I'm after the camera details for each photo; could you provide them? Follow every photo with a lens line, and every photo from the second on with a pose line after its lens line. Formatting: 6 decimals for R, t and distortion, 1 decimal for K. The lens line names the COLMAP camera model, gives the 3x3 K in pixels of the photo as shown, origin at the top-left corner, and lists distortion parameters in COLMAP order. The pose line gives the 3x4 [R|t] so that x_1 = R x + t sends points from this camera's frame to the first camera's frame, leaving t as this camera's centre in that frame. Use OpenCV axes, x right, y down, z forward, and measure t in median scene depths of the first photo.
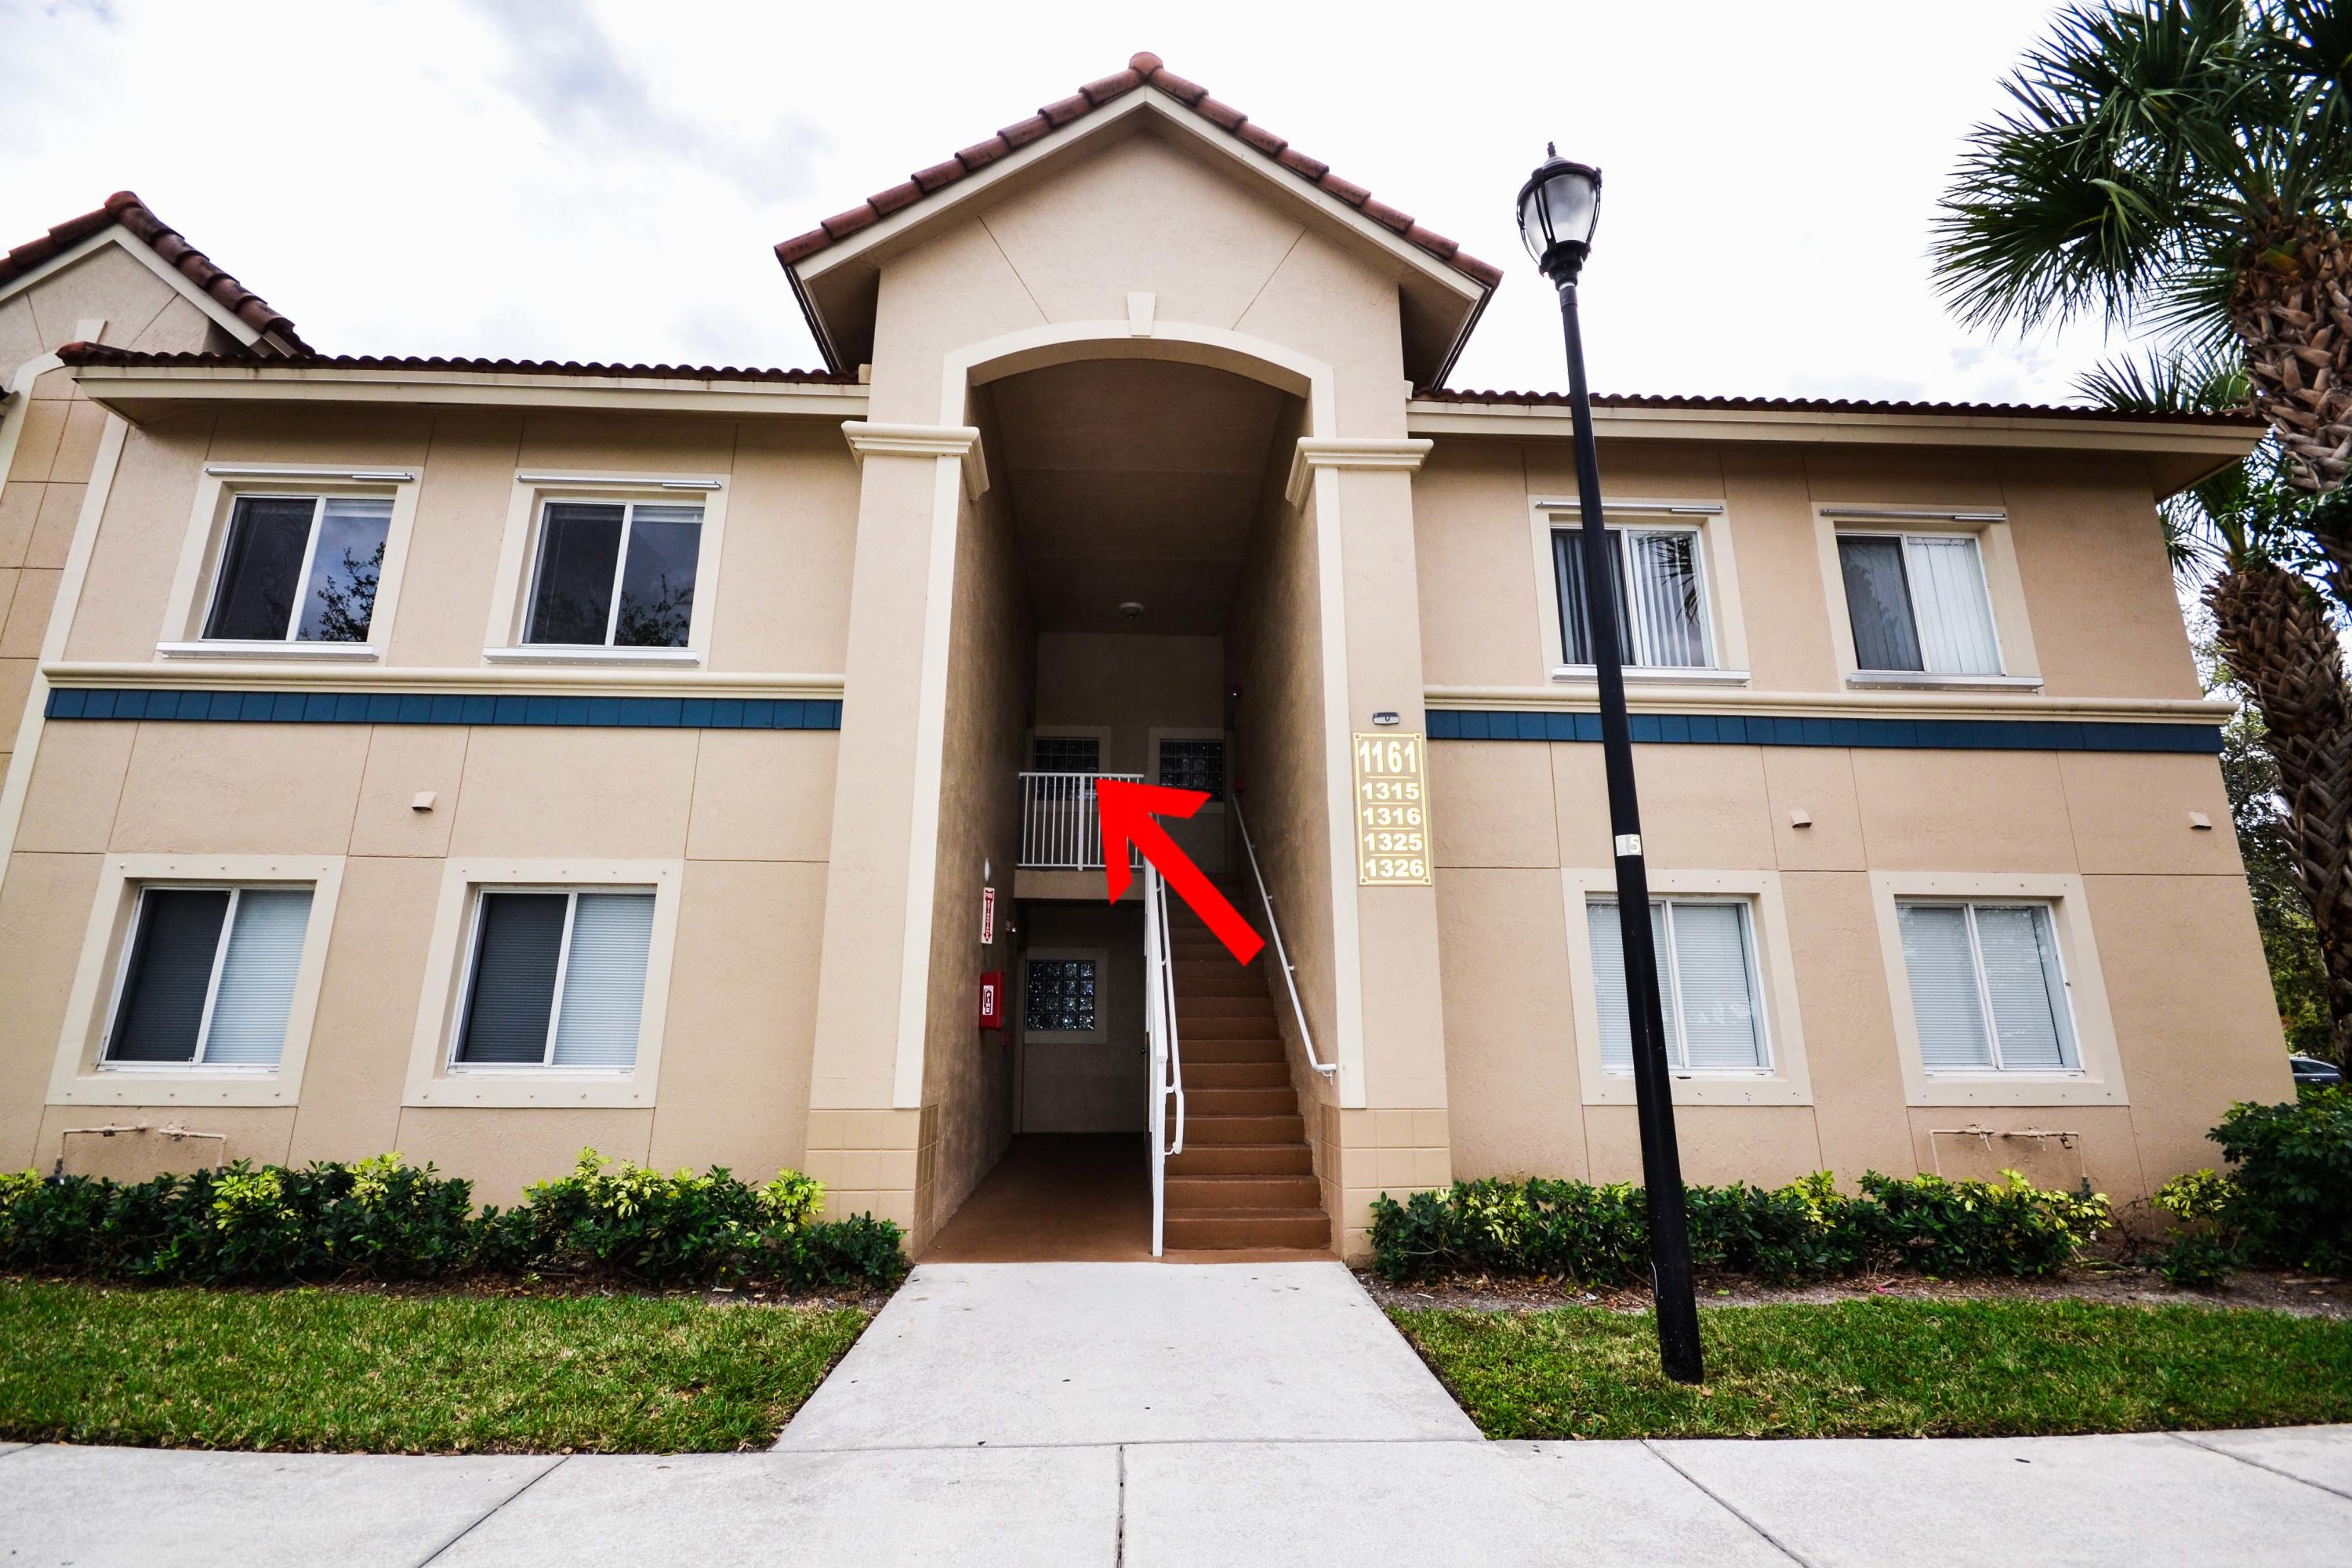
lens RADIAL K [[1062.0, 0, 1166.9], [0, 1062.0, 780.9], [0, 0, 1]] dist [-0.001887, -0.000905]
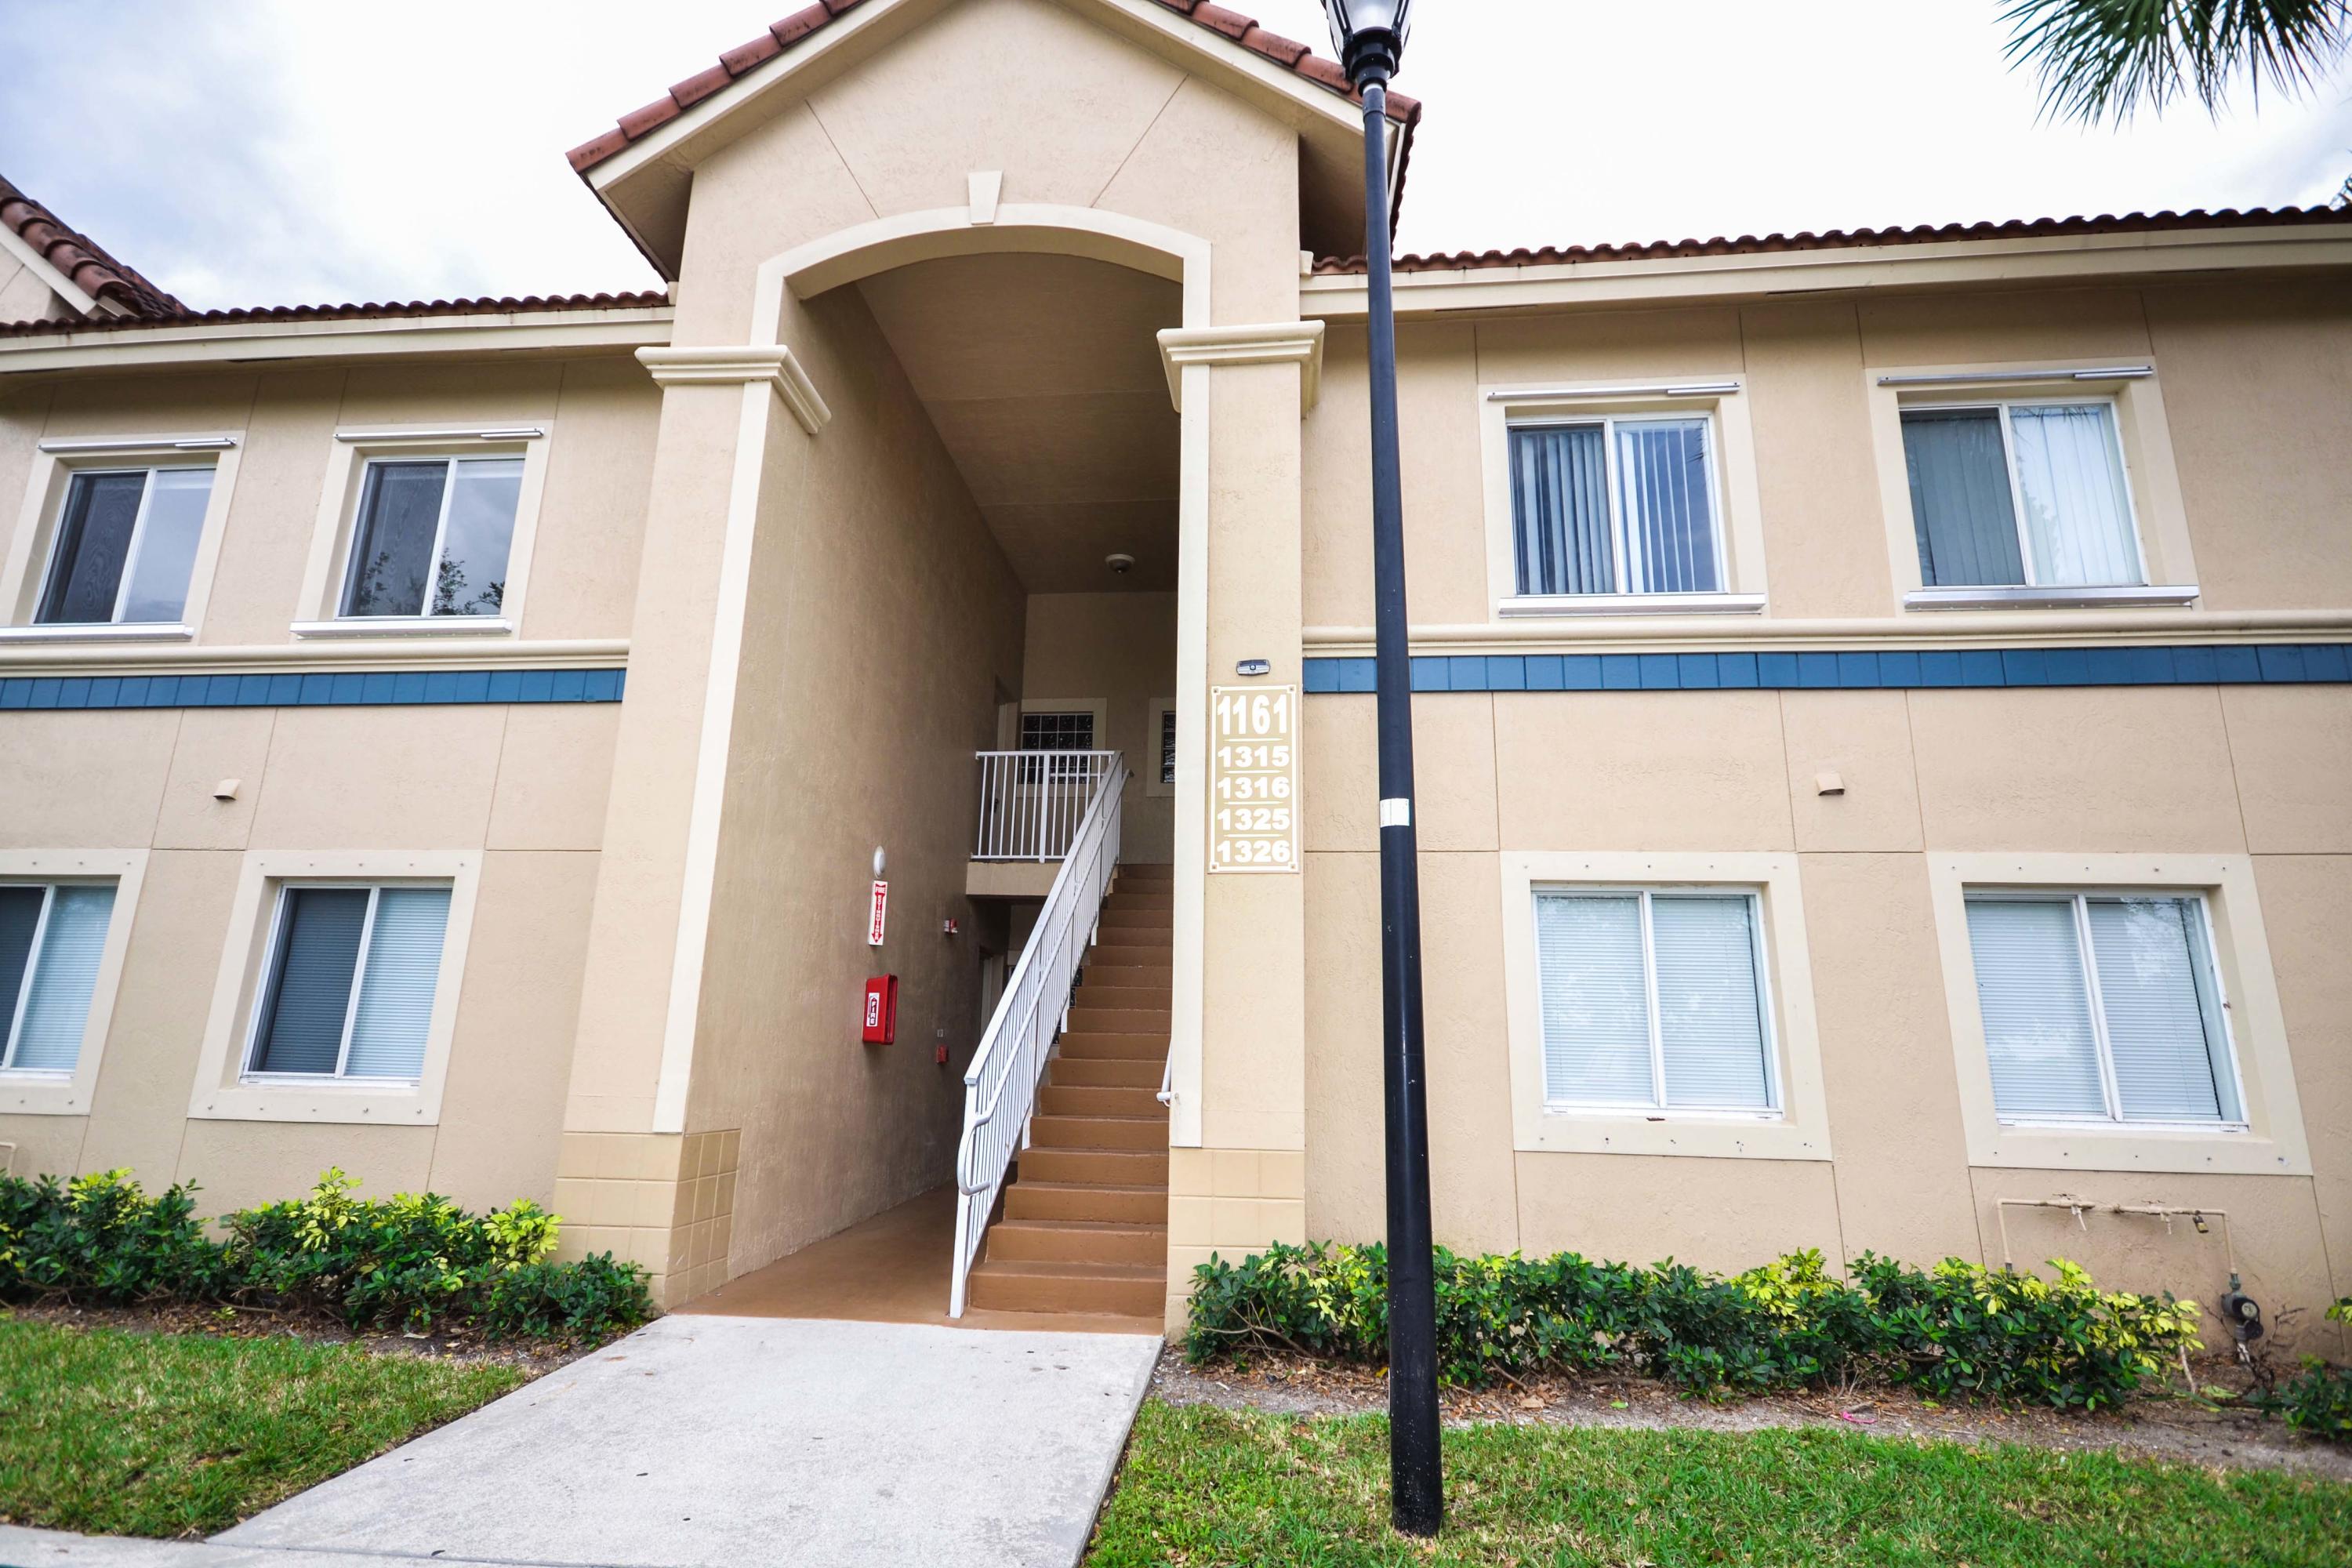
lens RADIAL K [[1177.3, 0, 1175.8], [0, 1177.3, 781.6], [0, 0, 1]] dist [0.008800, -0.001099]
pose [[0.989177, -0.017197, -0.145715, 0.265946], [0.018547, 0.999797, 0.007909, 0.019197], [0.145550, -0.010526, 0.989295, 0.096405]]
